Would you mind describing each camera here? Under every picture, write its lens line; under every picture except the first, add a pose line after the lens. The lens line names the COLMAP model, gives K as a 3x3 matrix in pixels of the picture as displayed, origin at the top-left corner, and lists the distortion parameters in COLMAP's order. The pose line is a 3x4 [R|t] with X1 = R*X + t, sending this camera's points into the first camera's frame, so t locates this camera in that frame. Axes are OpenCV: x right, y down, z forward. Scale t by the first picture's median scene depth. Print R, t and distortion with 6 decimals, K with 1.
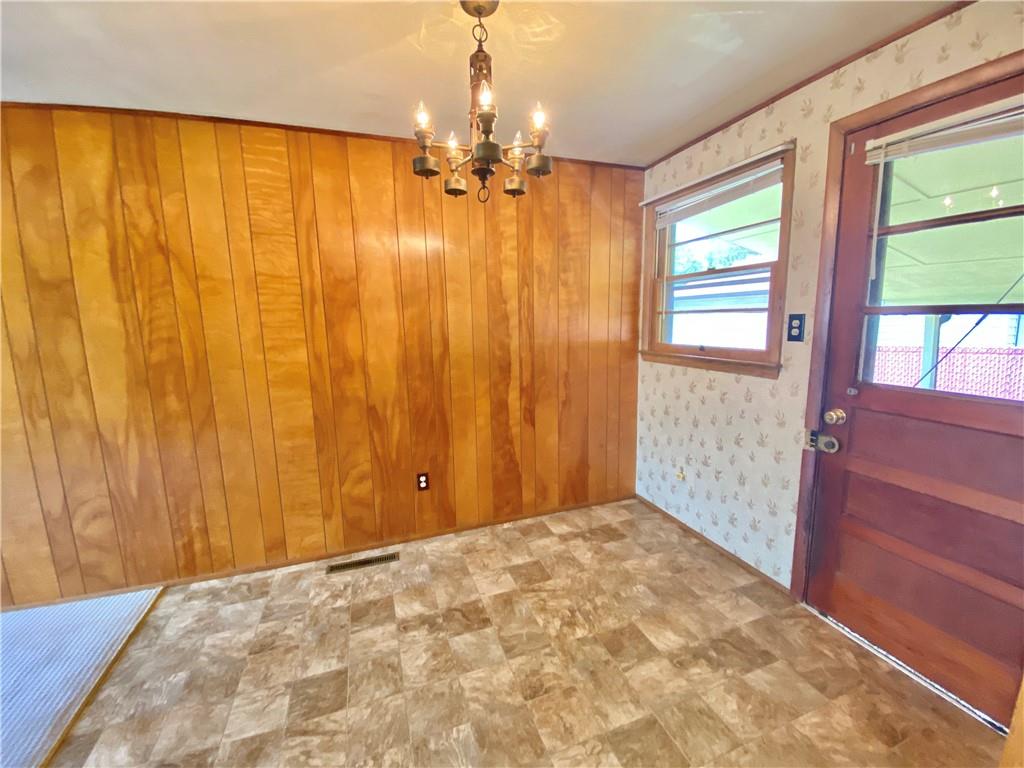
lens RADIAL K [[416.5, 0, 515.7], [0, 416.5, 381.3], [0, 0, 1]] dist [0.026600, -0.022983]
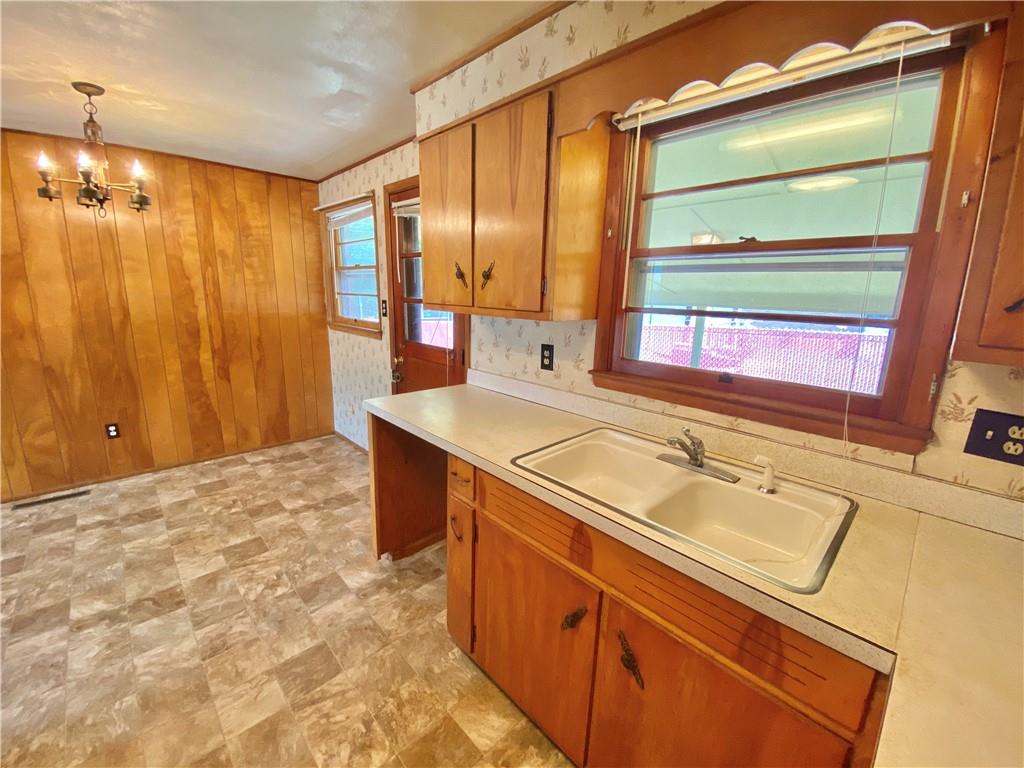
lens RADIAL K [[415.0, 0, 513.9], [0, 415.0, 381.7], [0, 0, 1]] dist [0.015589, -0.019113]
pose [[0.911183, -0.041629, 0.409894, 0.350951], [0.015894, 0.997693, 0.065996, 0.046799], [-0.411696, -0.053620, 0.909742, -0.540140]]
